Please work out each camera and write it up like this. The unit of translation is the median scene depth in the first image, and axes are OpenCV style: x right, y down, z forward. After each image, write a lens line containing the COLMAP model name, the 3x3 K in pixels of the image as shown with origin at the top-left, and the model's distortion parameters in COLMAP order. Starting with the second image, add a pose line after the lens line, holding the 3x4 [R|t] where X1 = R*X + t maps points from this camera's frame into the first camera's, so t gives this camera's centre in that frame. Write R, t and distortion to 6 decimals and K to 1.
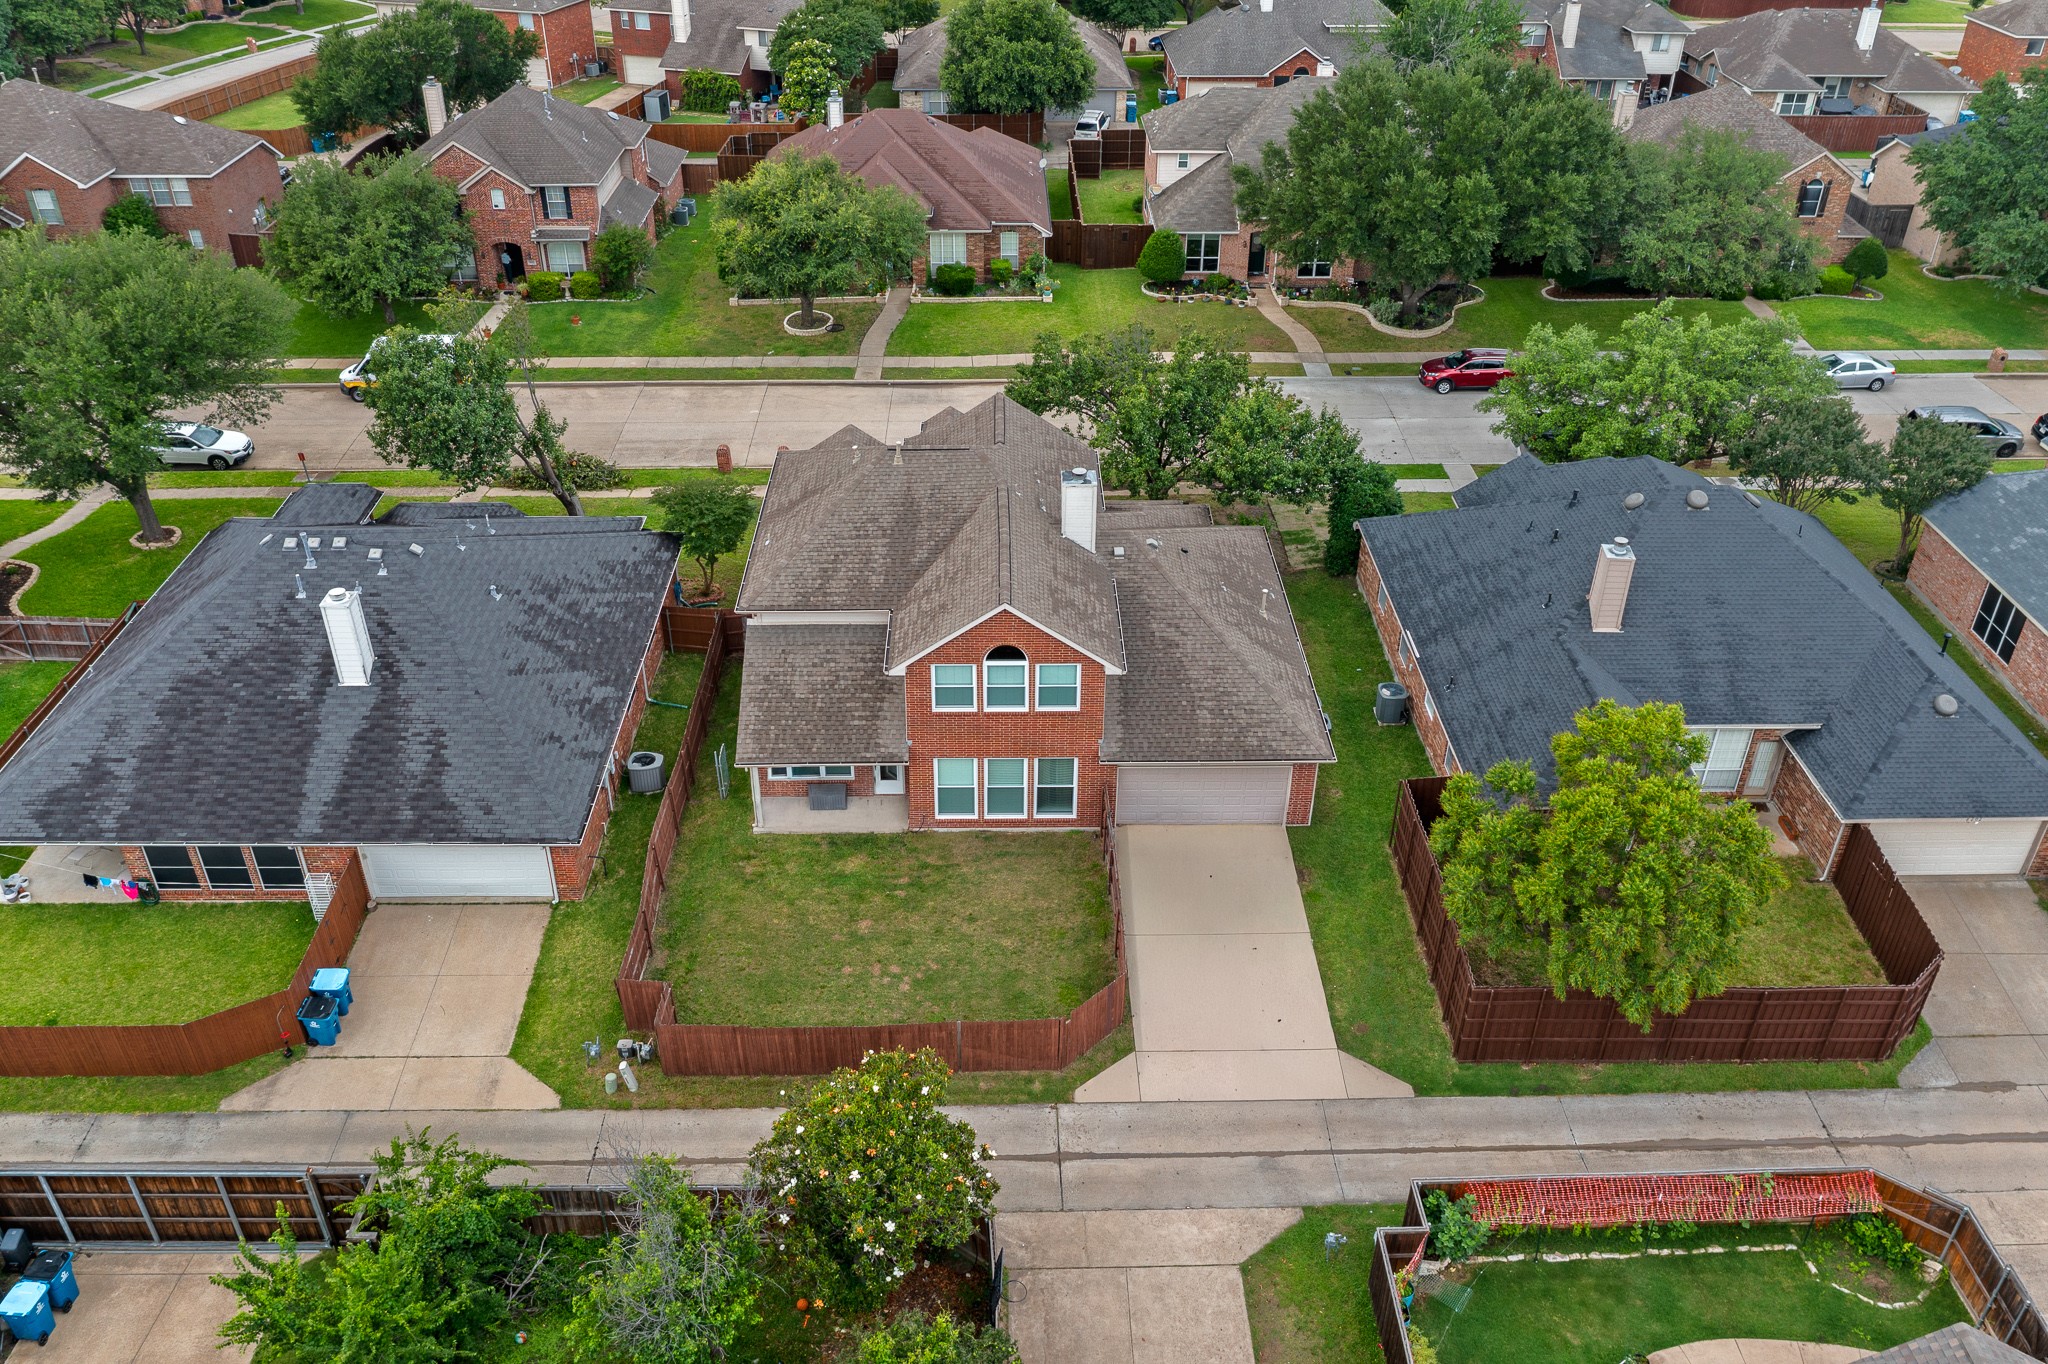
lens RADIAL K [[1612.0, 0, 1026.6], [0, 1612.0, 683.2], [0, 0, 1]] dist [-0.025055, 0.010503]
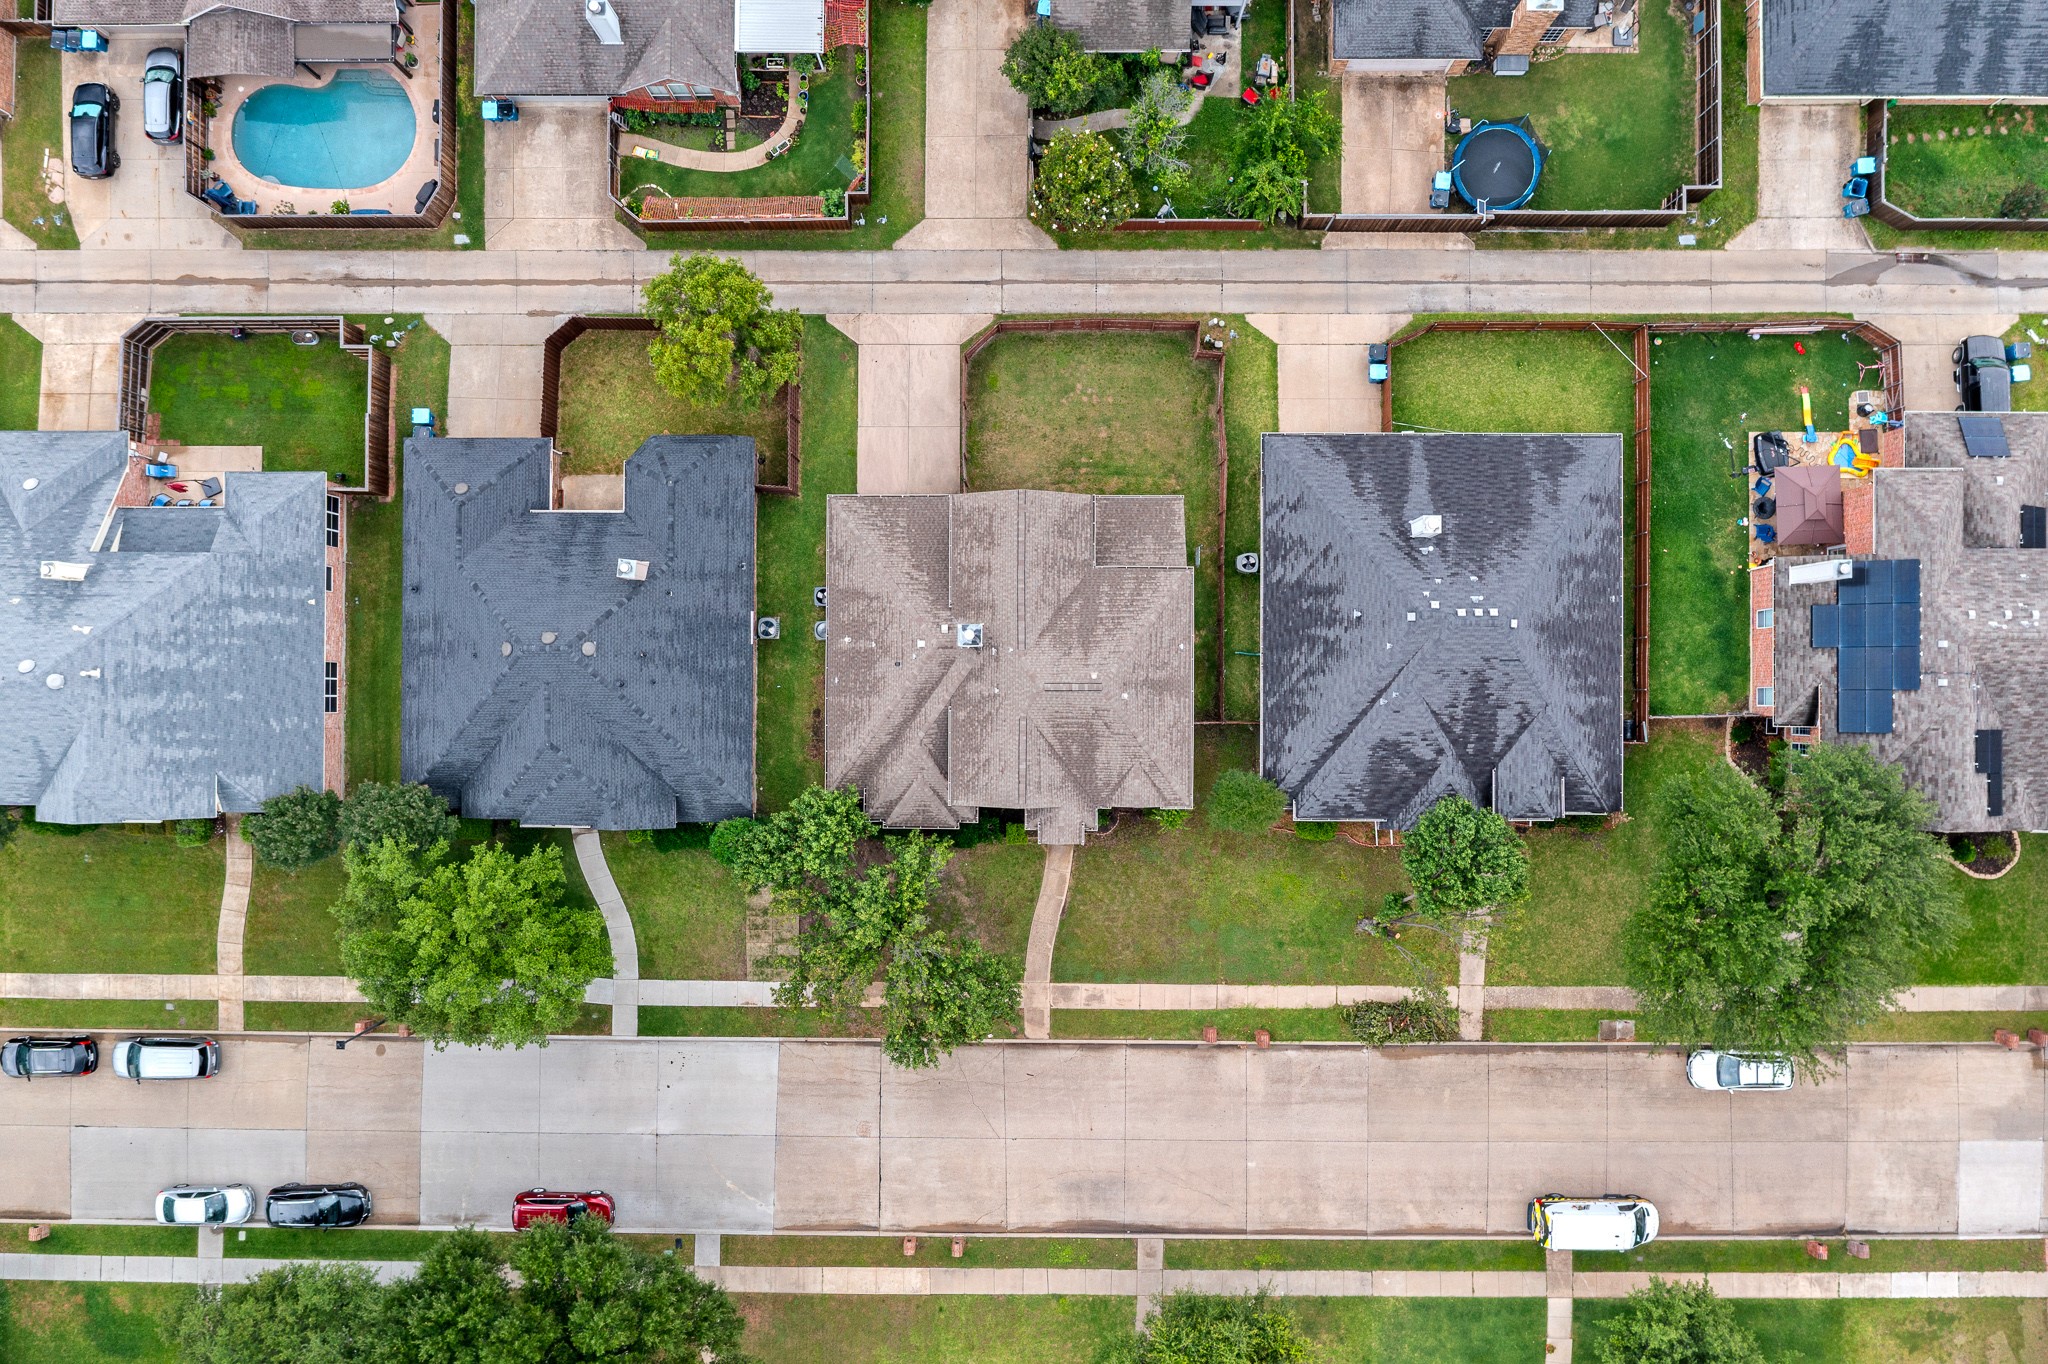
lens RADIAL K [[1612.0, 0, 1030.4], [0, 1612.0, 677.6], [0, 0, 1]] dist [-0.025055, 0.010503]
pose [[-0.999686, -0.021469, 0.012959, -0.050008], [0.022269, -0.522391, 0.852415, -1.594967], [-0.011530, 0.852436, 0.522705, 0.300773]]
